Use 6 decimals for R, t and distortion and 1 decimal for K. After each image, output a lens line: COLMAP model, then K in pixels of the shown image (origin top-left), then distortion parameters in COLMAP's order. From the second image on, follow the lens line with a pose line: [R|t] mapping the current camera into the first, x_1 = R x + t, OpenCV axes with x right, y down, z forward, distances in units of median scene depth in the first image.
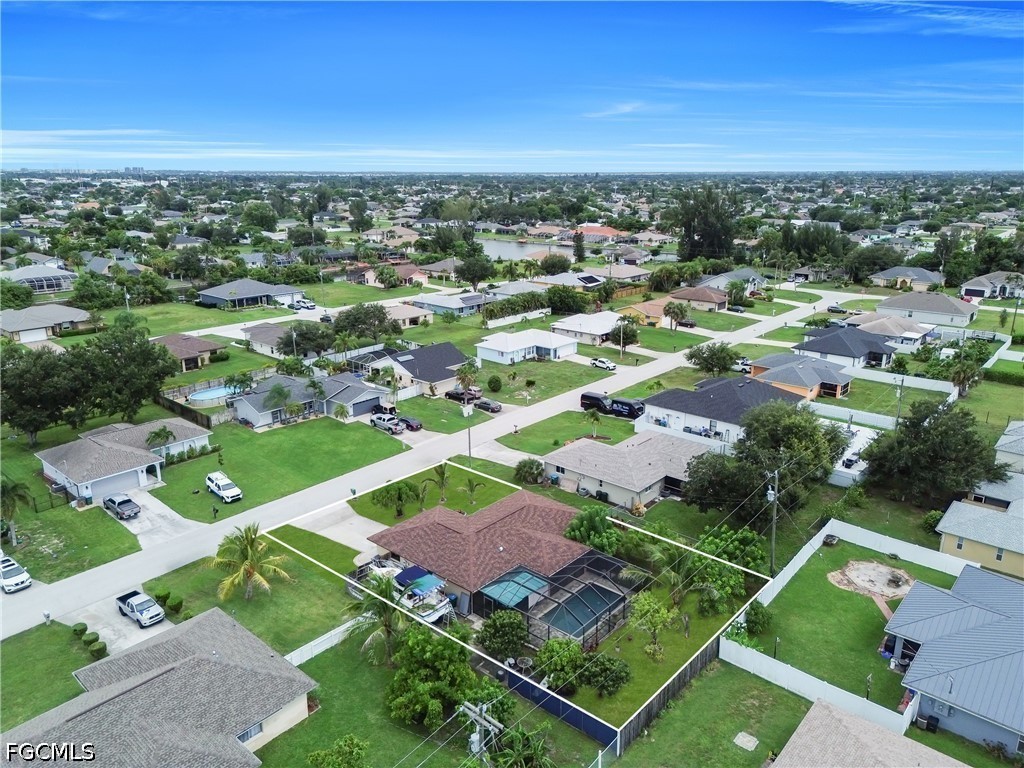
lens RADIAL K [[714.5, 0, 512.0], [0, 714.5, 384.0], [0, 0, 1]] dist [0.080807, -0.094396]
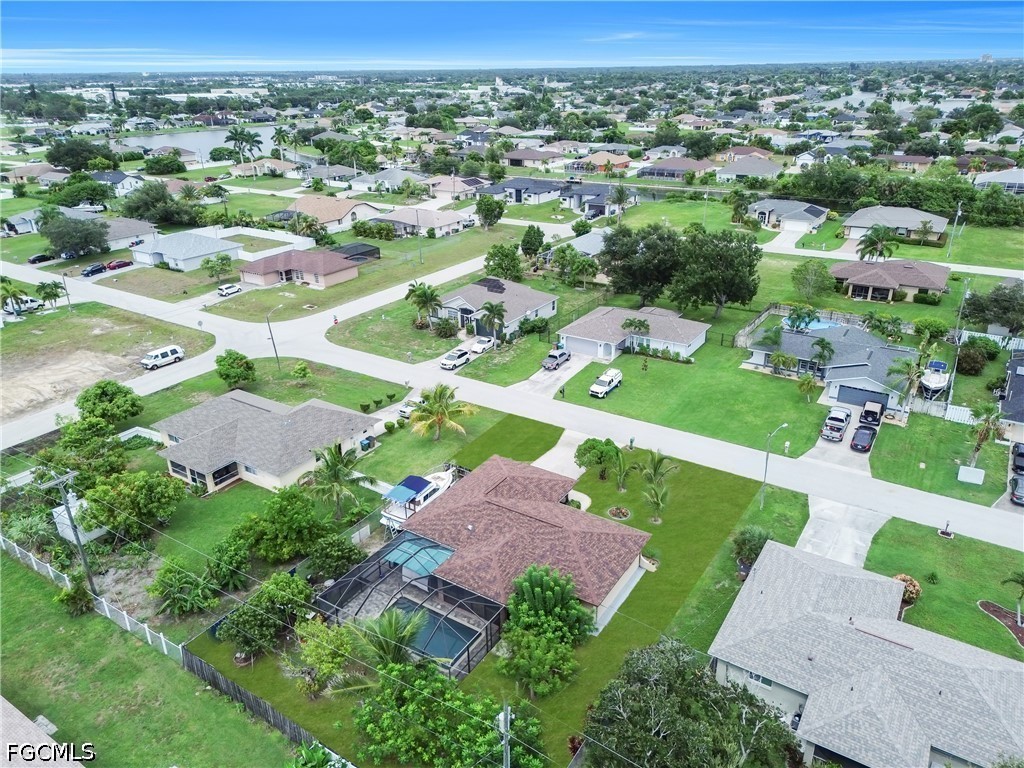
lens RADIAL K [[714.5, 0, 512.0], [0, 714.5, 384.0], [0, 0, 1]] dist [0.080807, -0.094396]
pose [[0.146533, 0.391984, -0.908227, 0.479202], [-0.270541, 0.899013, 0.344359, -0.161438], [0.951491, 0.195253, 0.237783, 0.558412]]
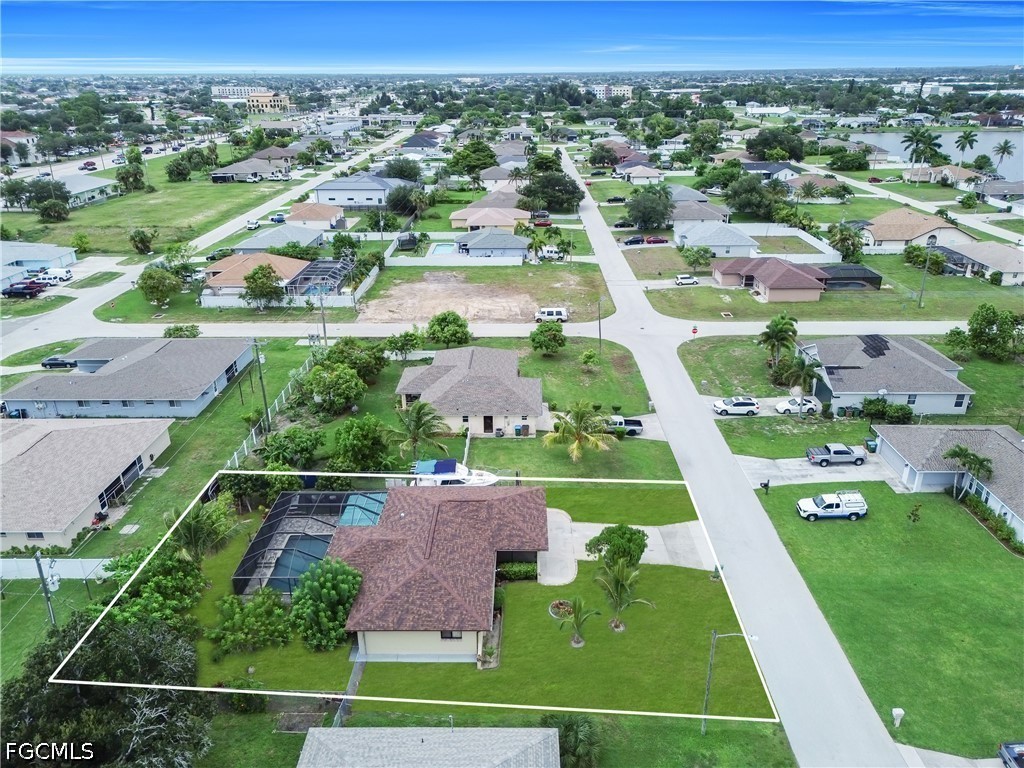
lens RADIAL K [[714.5, 0, 512.0], [0, 714.5, 384.0], [0, 0, 1]] dist [0.080807, -0.094396]
pose [[-0.760989, 0.260525, -0.594158, 0.243148], [-0.179711, 0.795341, 0.578910, -0.303649], [0.623378, 0.547321, -0.558426, 1.032993]]
